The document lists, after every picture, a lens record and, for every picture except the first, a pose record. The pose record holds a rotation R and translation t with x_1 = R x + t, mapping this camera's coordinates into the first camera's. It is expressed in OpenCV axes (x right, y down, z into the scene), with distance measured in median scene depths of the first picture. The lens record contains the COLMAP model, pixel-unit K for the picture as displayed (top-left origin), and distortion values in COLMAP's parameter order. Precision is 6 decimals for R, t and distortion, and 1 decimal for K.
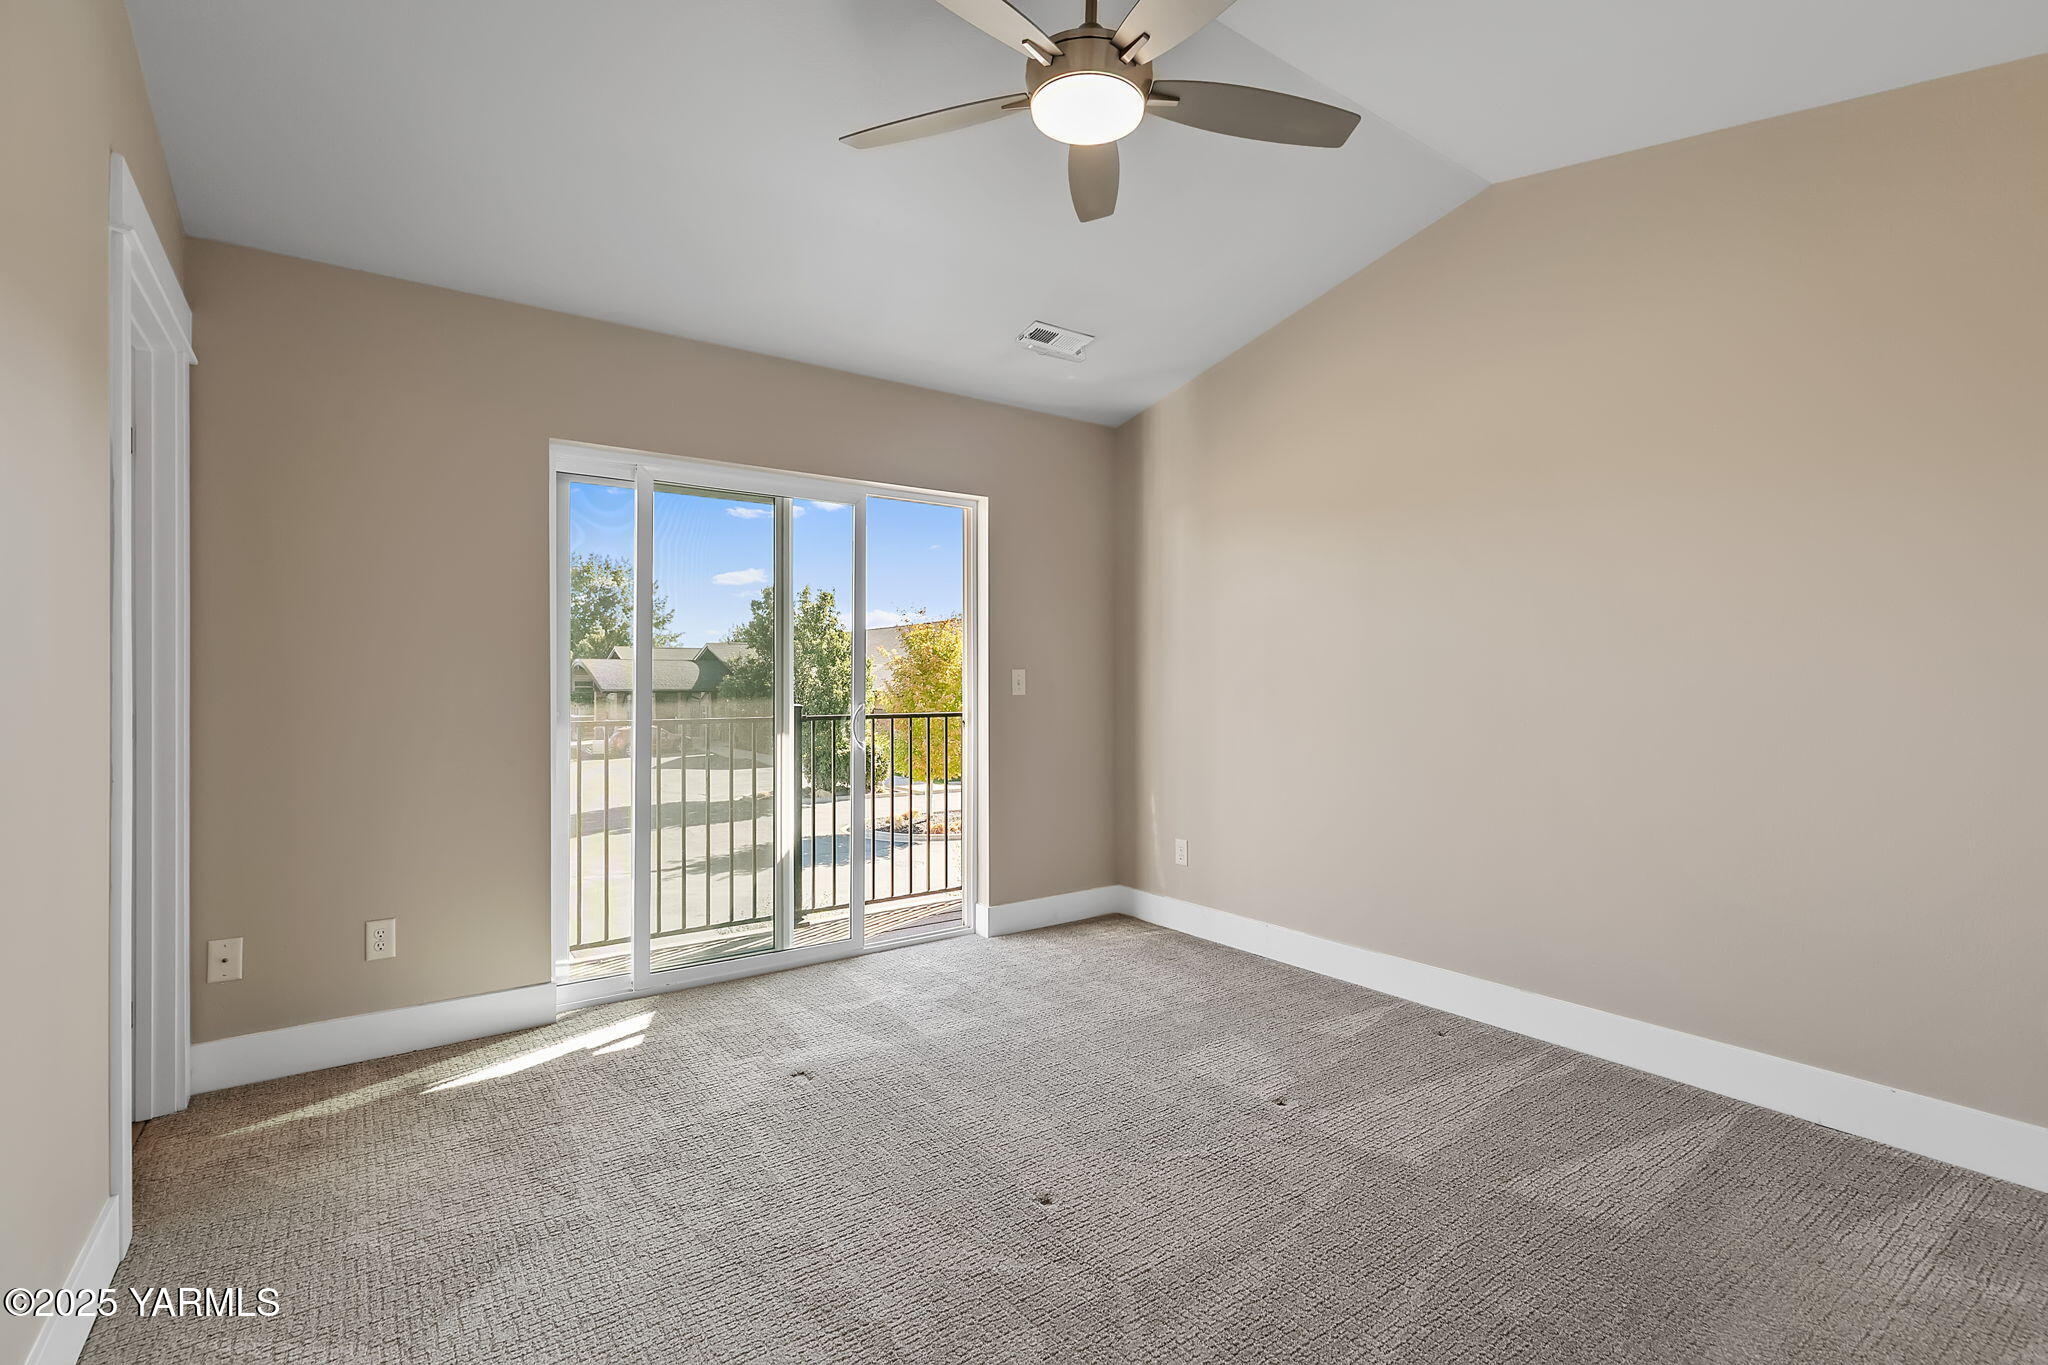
lens RADIAL K [[915.7, 0, 1024.0], [0, 915.7, 682.5], [0, 0, 1]] dist [-0.001069, -0.000271]
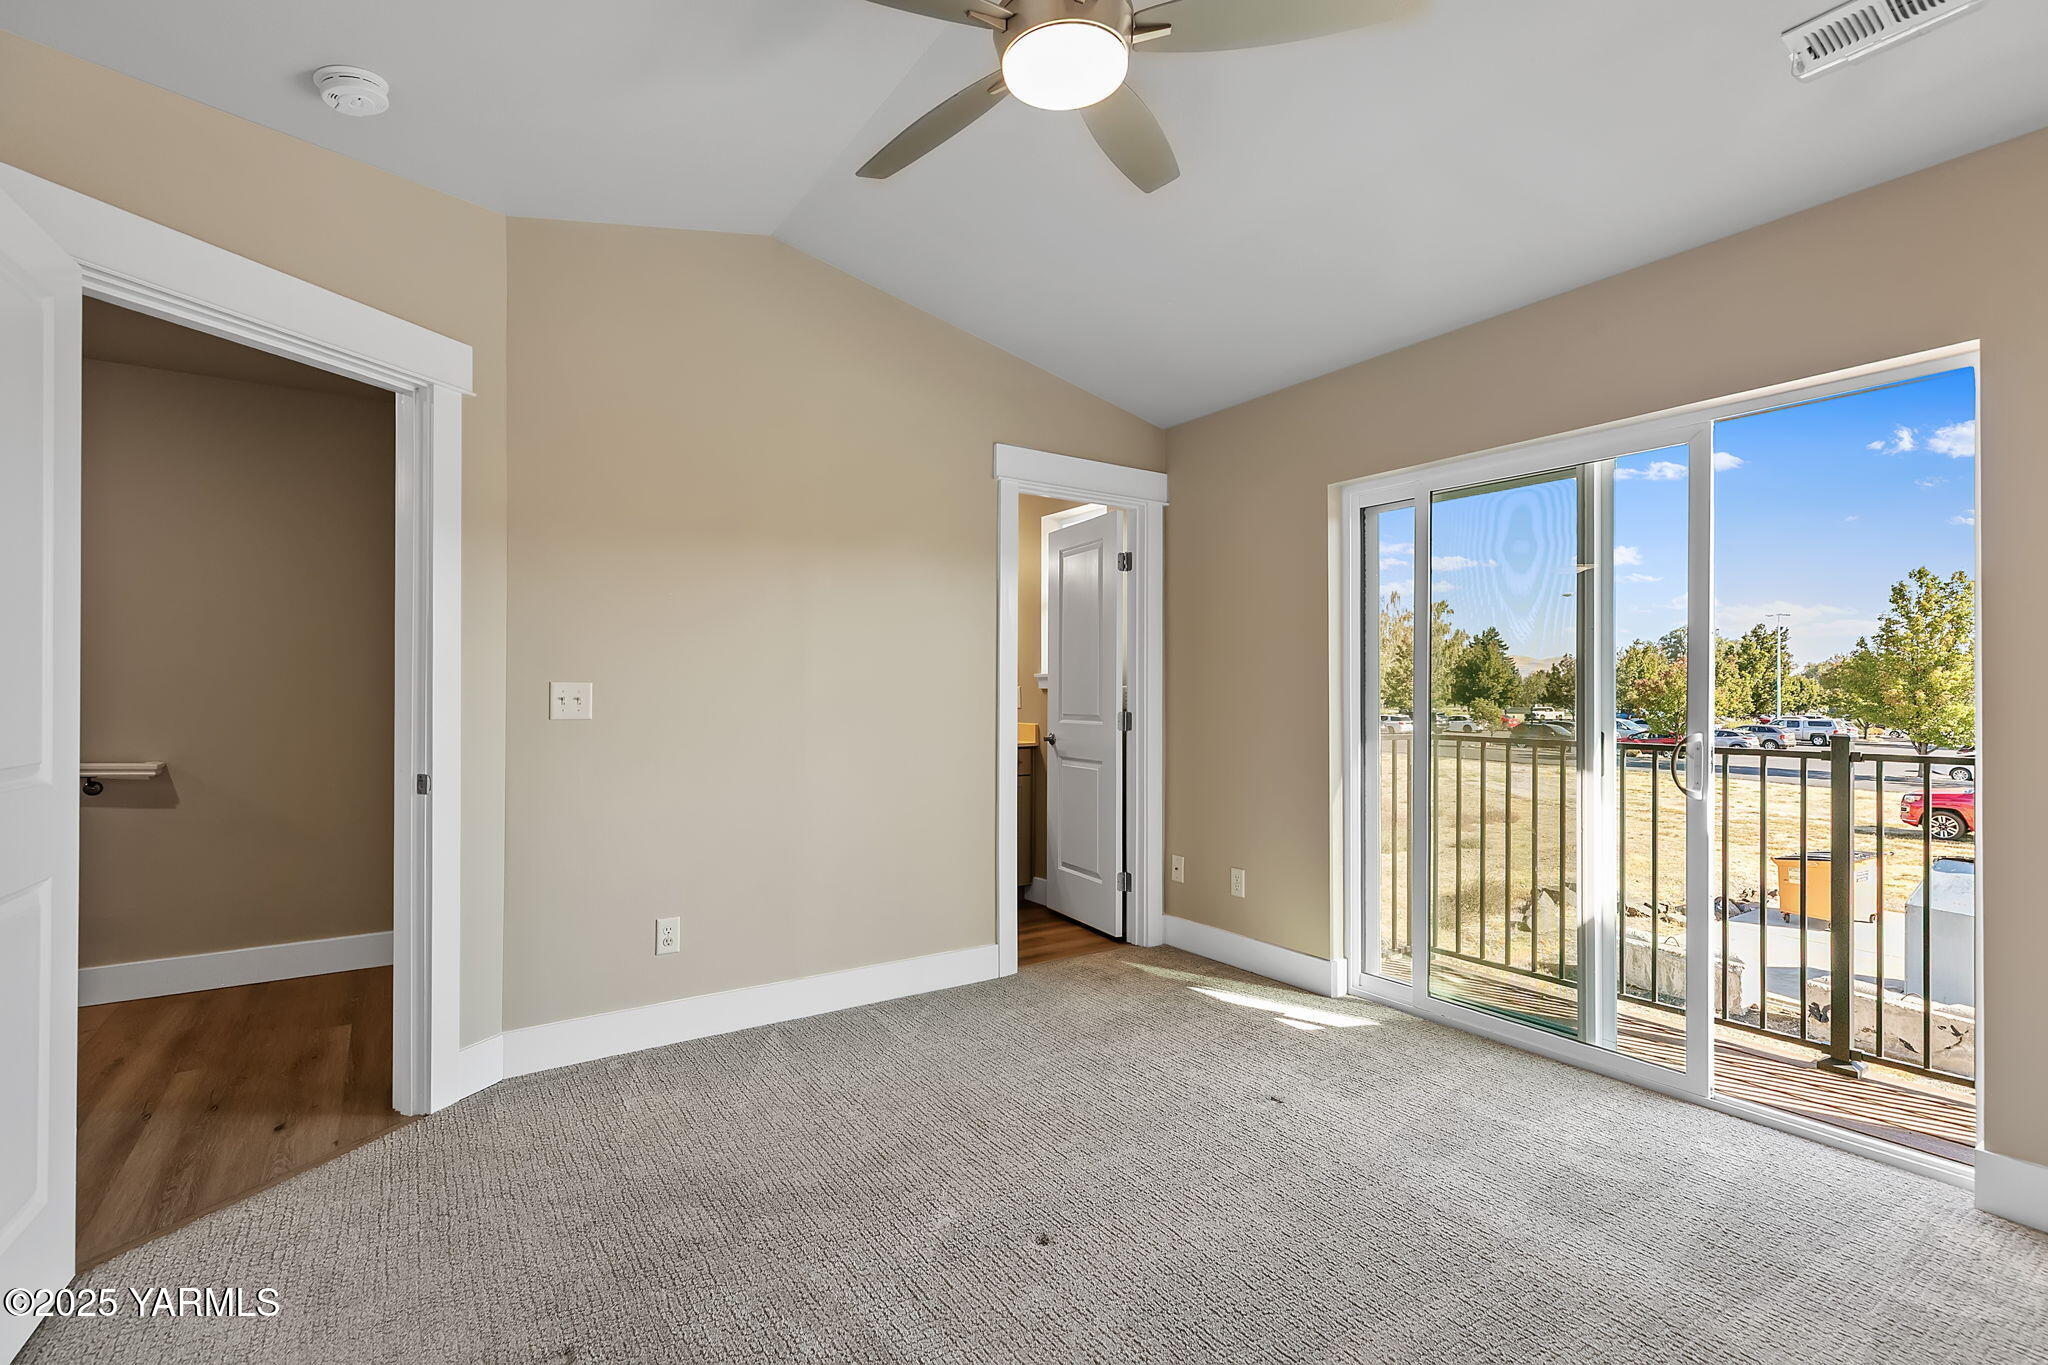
lens RADIAL K [[915.7, 0, 1024.0], [0, 915.7, 682.5], [0, 0, 1]] dist [-0.001069, -0.000271]
pose [[-0.034996, -0.011172, -0.999325, 0.695380], [0.001534, 0.999936, -0.011232, -0.008638], [0.999386, -0.001926, -0.034977, 0.710742]]
